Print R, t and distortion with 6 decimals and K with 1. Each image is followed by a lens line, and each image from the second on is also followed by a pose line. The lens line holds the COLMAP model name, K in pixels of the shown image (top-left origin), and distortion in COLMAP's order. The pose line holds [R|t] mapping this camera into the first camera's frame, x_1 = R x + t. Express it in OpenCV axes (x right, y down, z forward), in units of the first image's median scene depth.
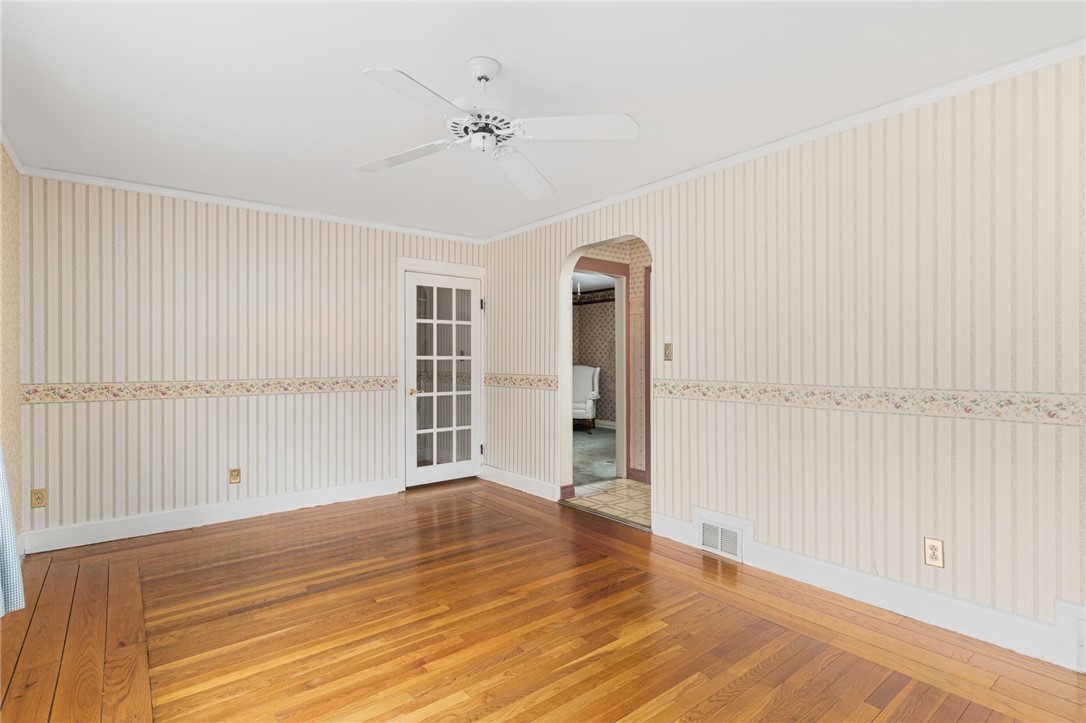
lens RADIAL K [[525.2, 0, 540.8], [0, 525.2, 363.0], [0, 0, 1]] dist [-0.002315, 0.001763]
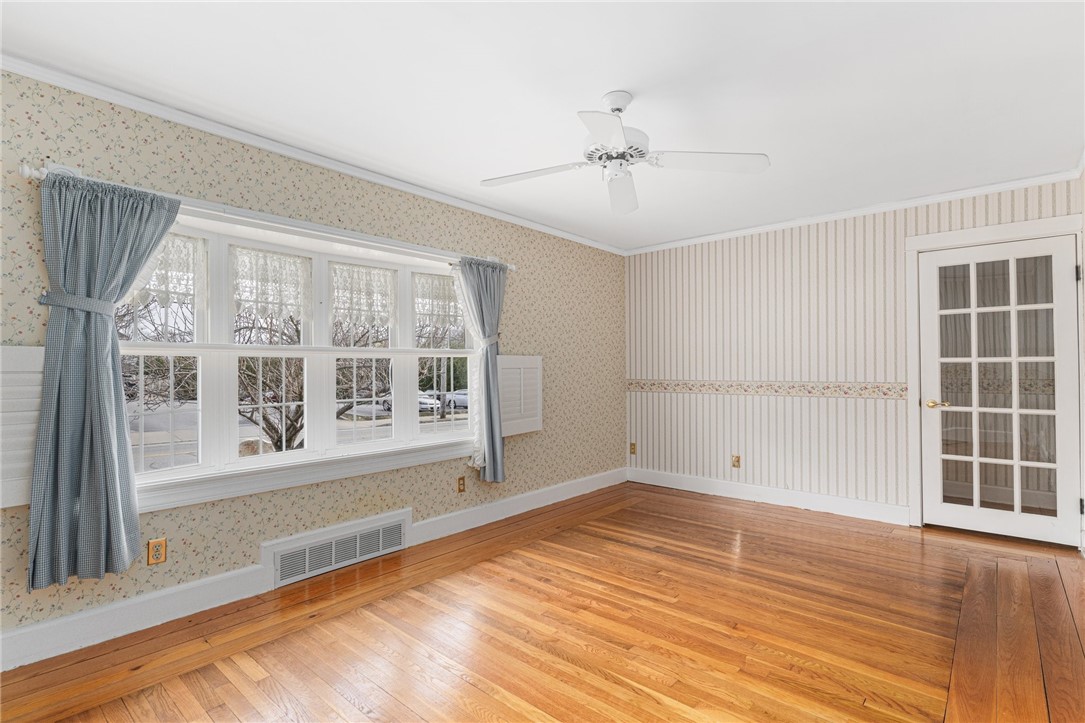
lens RADIAL K [[524.7, 0, 544.8], [0, 524.7, 359.0], [0, 0, 1]] dist [-0.002315, 0.001763]
pose [[0.181945, -0.011431, -0.983242, 0.628600], [0.002633, 0.999935, -0.011138, -0.007107], [0.983305, -0.000562, 0.181963, 0.427357]]
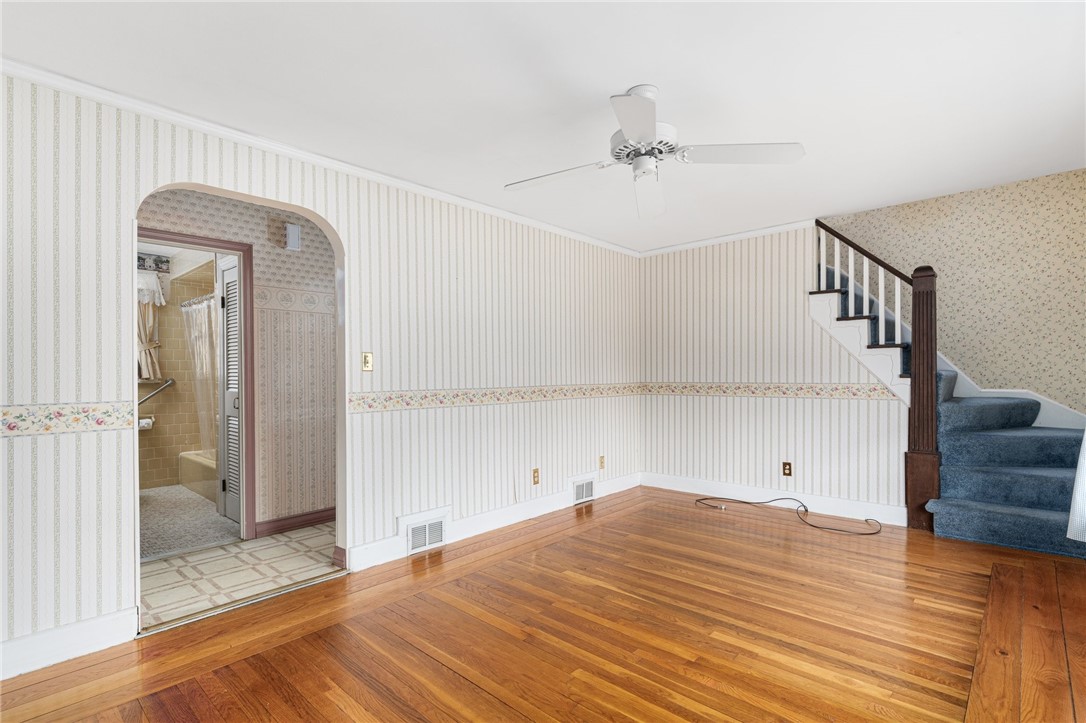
lens RADIAL K [[525.2, 0, 548.0], [0, 525.2, 376.2], [0, 0, 1]] dist [-0.002315, 0.001763]
pose [[-0.159141, -0.012378, 0.987178, -0.755620], [0.008616, 0.999866, 0.013926, -0.006364], [-0.987218, 0.010722, -0.159013, 0.904987]]
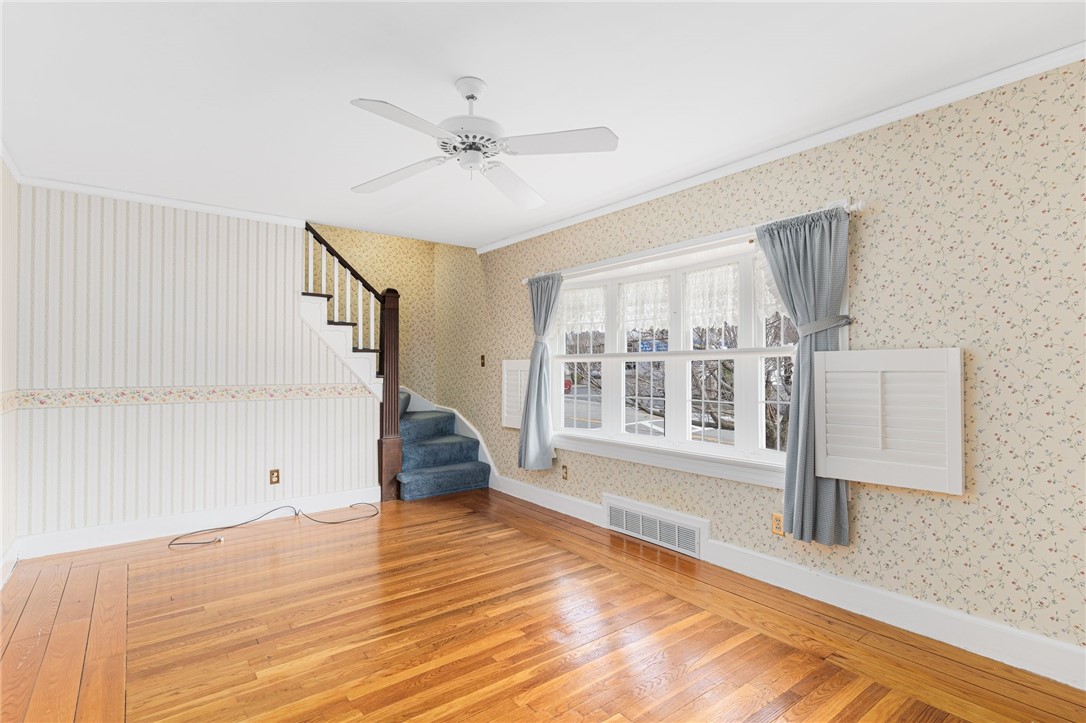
lens RADIAL K [[525.2, 0, 546.1], [0, 525.2, 358.9], [0, 0, 1]] dist [-0.002315, 0.001763]
pose [[-0.999961, -0.002325, 0.008565, -0.173977], [-0.002512, 0.999757, -0.021897, 0.000100], [-0.008512, -0.021918, -0.999724, 1.351489]]
